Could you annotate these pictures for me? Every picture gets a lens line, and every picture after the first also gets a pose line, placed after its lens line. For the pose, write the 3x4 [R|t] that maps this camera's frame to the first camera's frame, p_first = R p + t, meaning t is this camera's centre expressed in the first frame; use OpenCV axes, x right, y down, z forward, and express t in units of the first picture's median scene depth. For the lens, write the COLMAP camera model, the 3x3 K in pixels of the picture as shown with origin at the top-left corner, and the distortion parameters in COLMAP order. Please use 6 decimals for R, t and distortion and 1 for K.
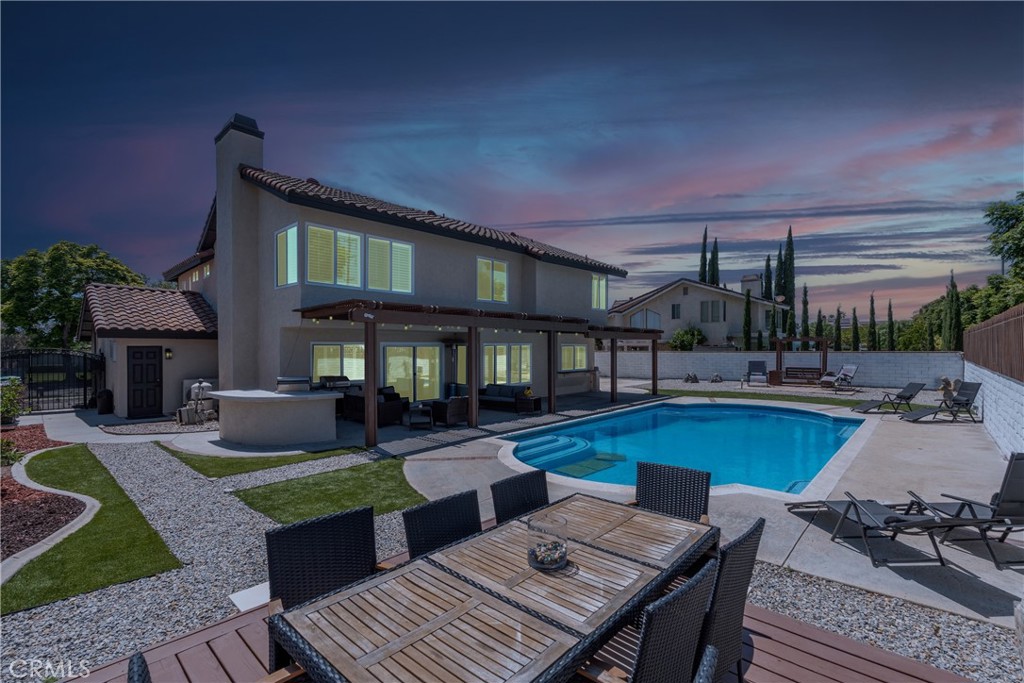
lens RADIAL K [[452.4, 0, 518.3], [0, 452.4, 346.8], [0, 0, 1]] dist [-0.000509, -0.000131]
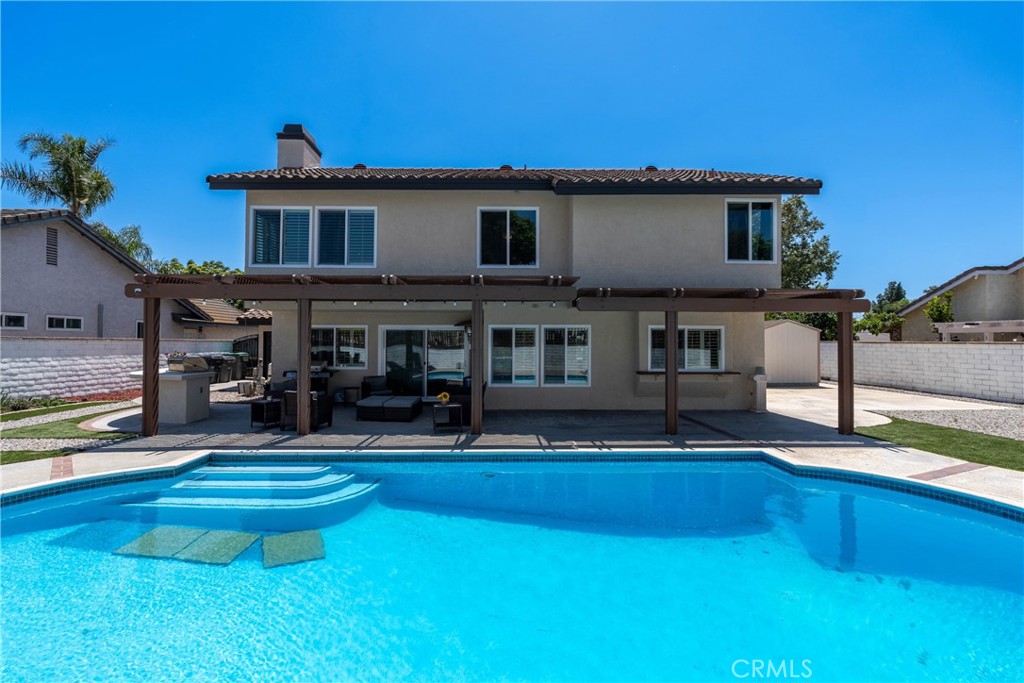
lens RADIAL K [[452.4, 0, 510.0], [0, 452.4, 336.6], [0, 0, 1]] dist [-0.000509, -0.000131]
pose [[0.690639, -0.000163, -0.723199, 0.405524], [-0.002809, 0.999992, -0.002909, 0.010622], [0.723194, 0.004041, 0.690633, 0.442791]]
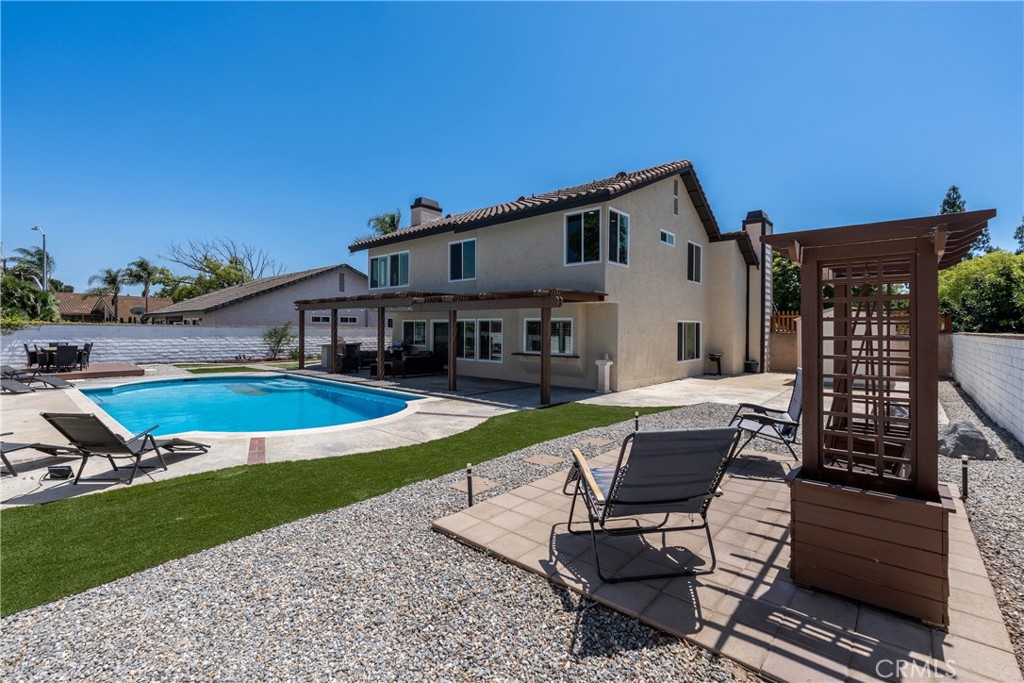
lens RADIAL K [[452.4, 0, 514.7], [0, 452.4, 333.1], [0, 0, 1]] dist [-0.000509, -0.000131]
pose [[0.026571, 0.016097, -0.999517, 0.925593], [-0.002574, 0.999868, 0.016034, 0.006641], [0.999644, 0.002146, 0.026609, 0.990988]]
